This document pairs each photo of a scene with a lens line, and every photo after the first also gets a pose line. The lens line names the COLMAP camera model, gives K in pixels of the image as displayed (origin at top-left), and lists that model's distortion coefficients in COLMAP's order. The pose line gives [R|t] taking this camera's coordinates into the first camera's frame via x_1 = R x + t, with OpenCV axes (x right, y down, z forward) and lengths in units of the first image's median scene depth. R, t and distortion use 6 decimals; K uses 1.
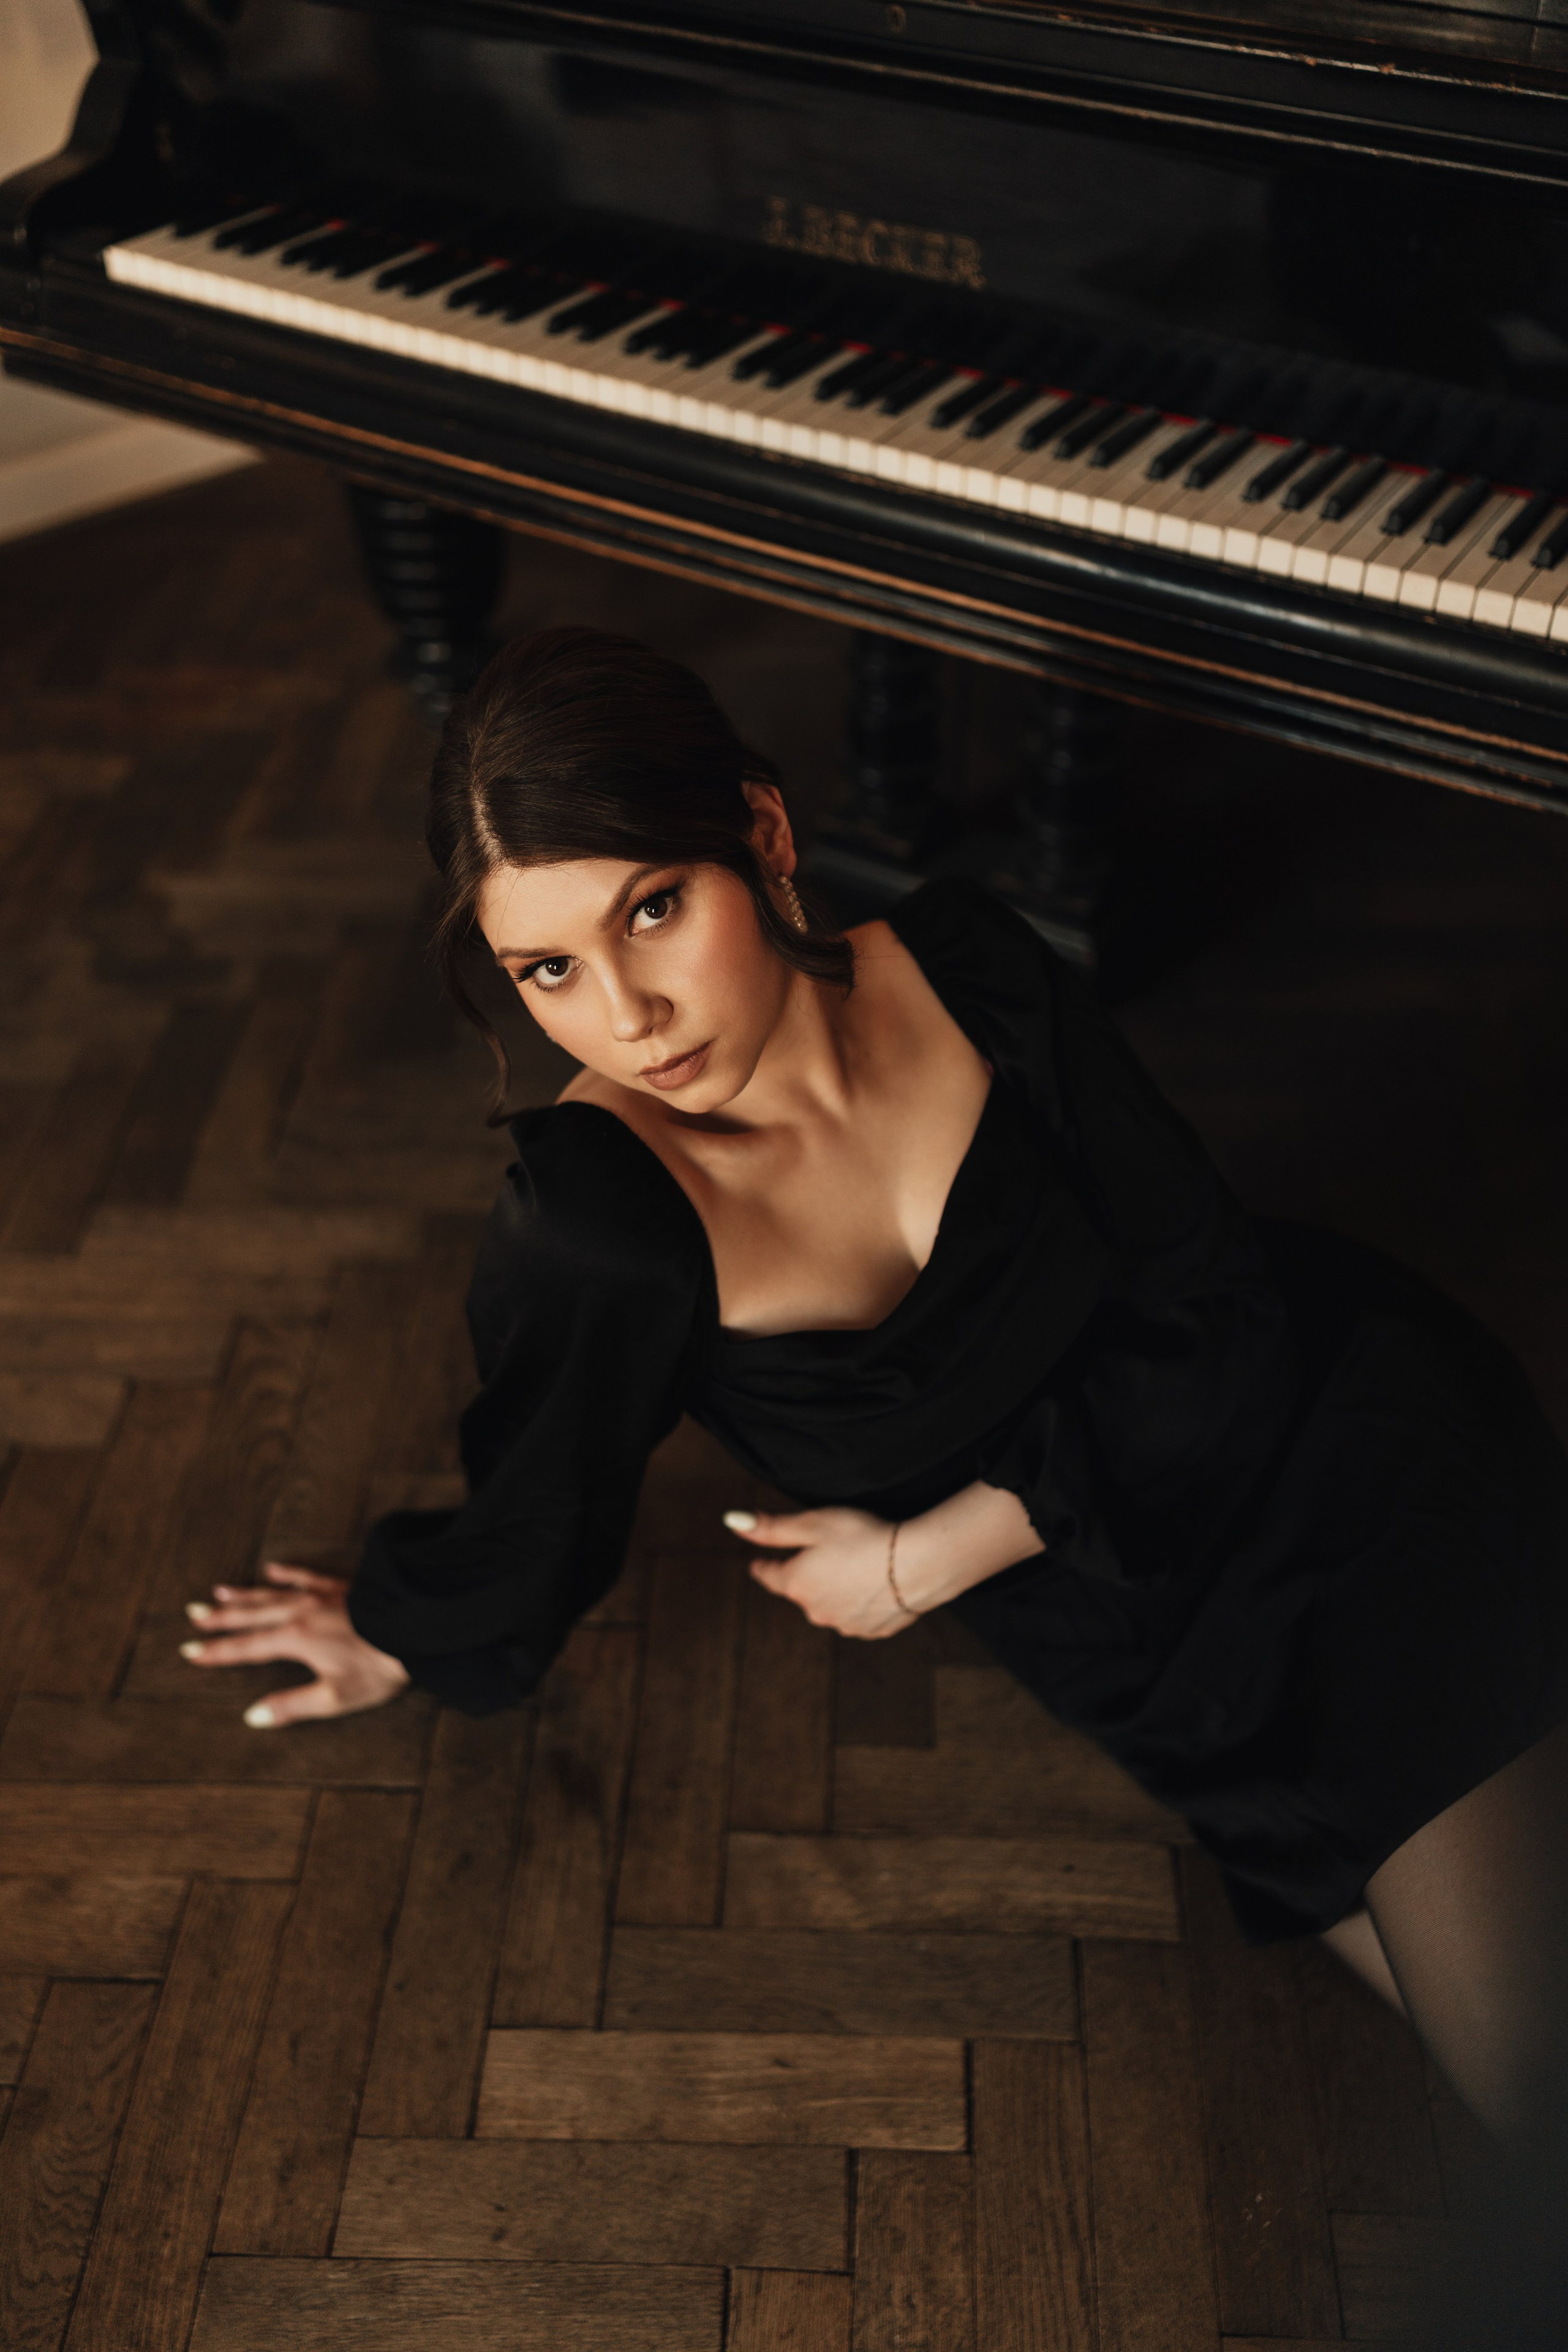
lens RADIAL K [[2239.1, 0, 775.1], [0, 2239.1, 1201.6], [0, 0, 1]] dist [0.150988, -0.220018]
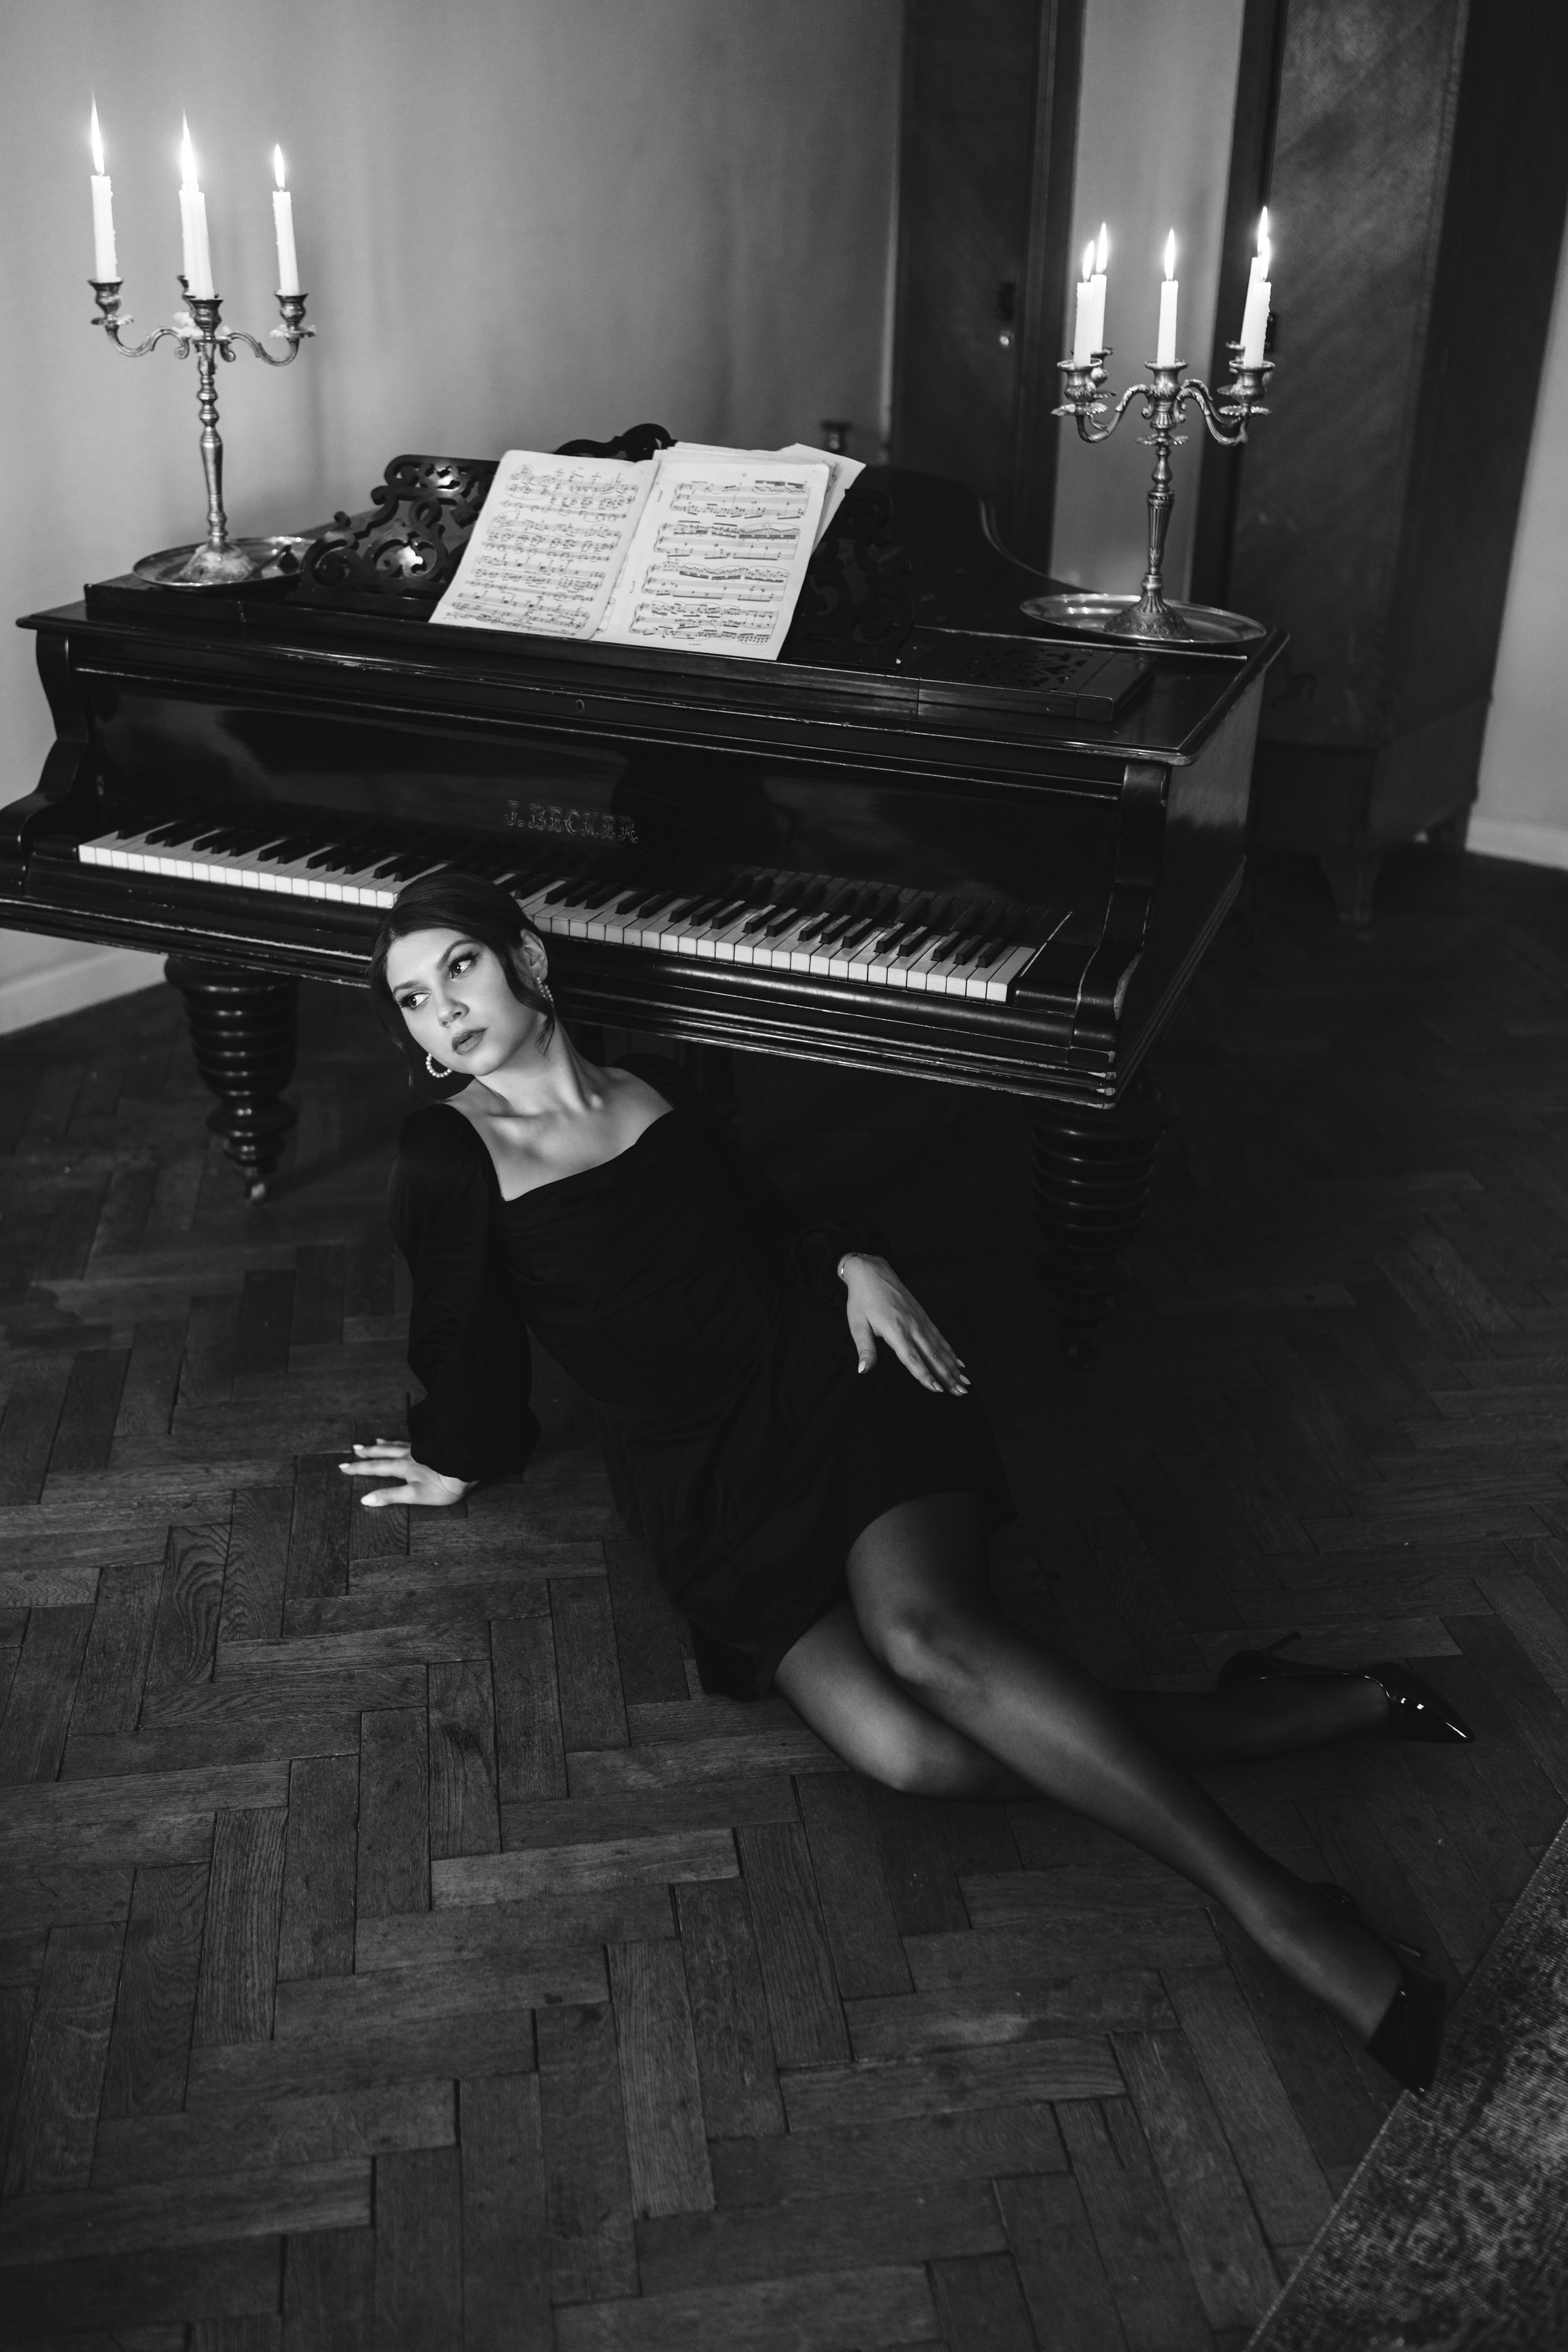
lens RADIAL K [[2337.9, 0, 801.4], [0, 2337.9, 1177.0], [0, 0, 1]] dist [0.040314, -0.011217]
pose [[0.979184, -0.054626, 0.195488, -0.160981], [0.107154, 0.957079, -0.269290, 0.362274], [-0.172387, 0.284631, 0.943010, -0.677775]]
